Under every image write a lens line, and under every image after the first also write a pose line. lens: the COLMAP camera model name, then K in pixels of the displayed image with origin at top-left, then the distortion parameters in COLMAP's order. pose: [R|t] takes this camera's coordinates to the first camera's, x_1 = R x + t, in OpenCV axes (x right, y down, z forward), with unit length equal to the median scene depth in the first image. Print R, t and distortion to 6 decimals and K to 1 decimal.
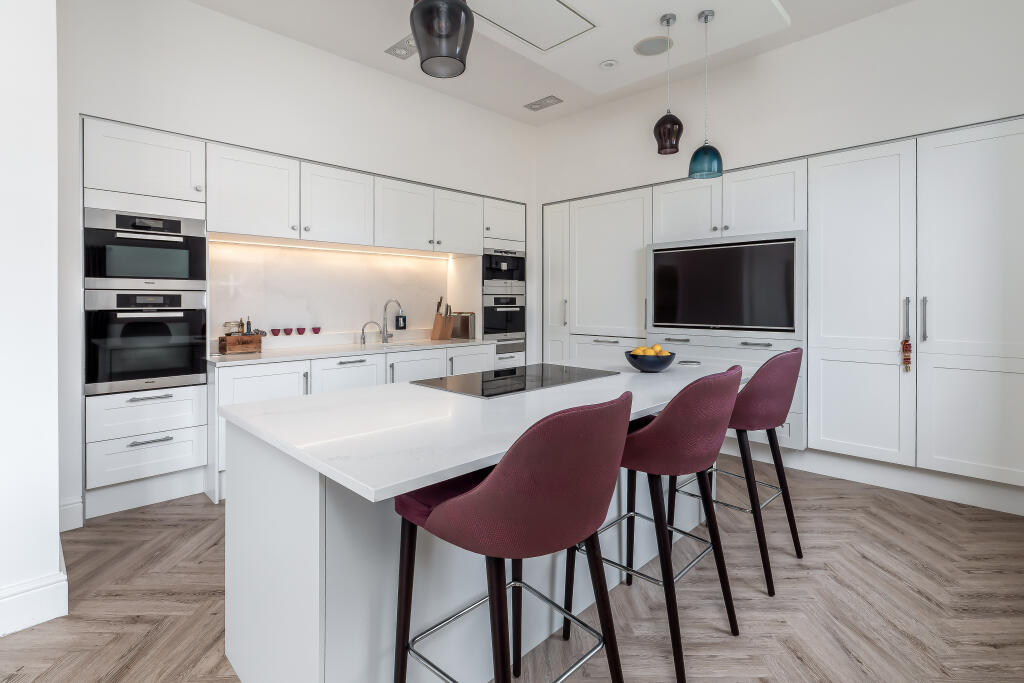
lens RADIAL K [[485.0, 0, 515.2], [0, 485.0, 300.6], [0, 0, 1]] dist [0.000485, -0.000186]
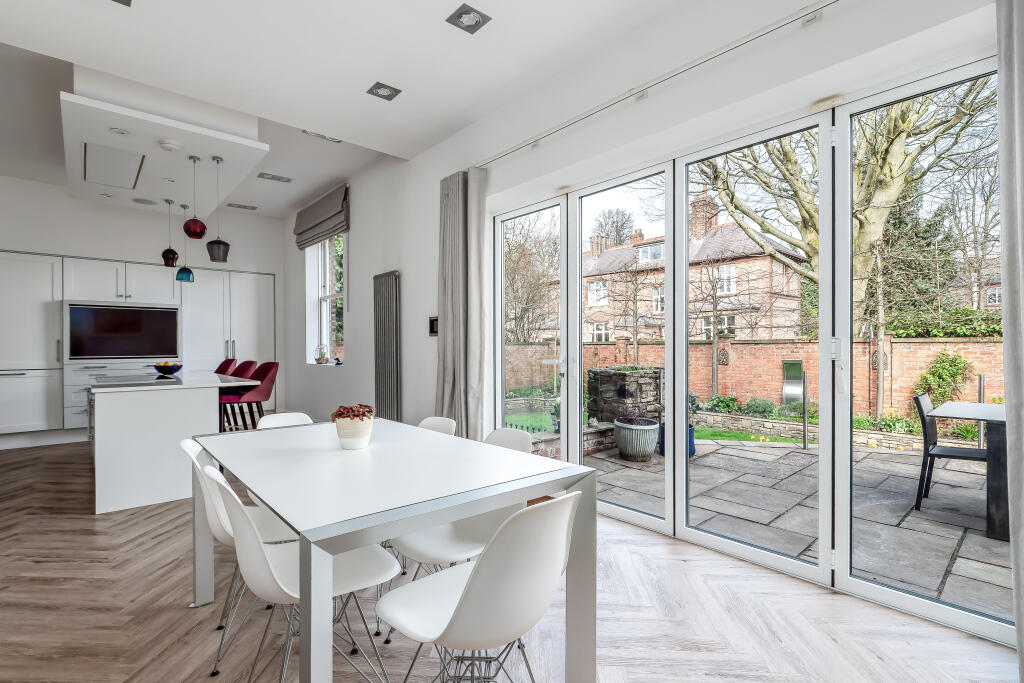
lens RADIAL K [[485.0, 0, 510.3], [0, 485.0, 346.1], [0, 0, 1]] dist [0.000485, -0.000186]
pose [[0.050625, -0.000751, 0.998717, -1.433449], [0.003445, 0.999994, 0.000577, 0.025727], [-0.998712, 0.003412, 0.050627, -0.458774]]
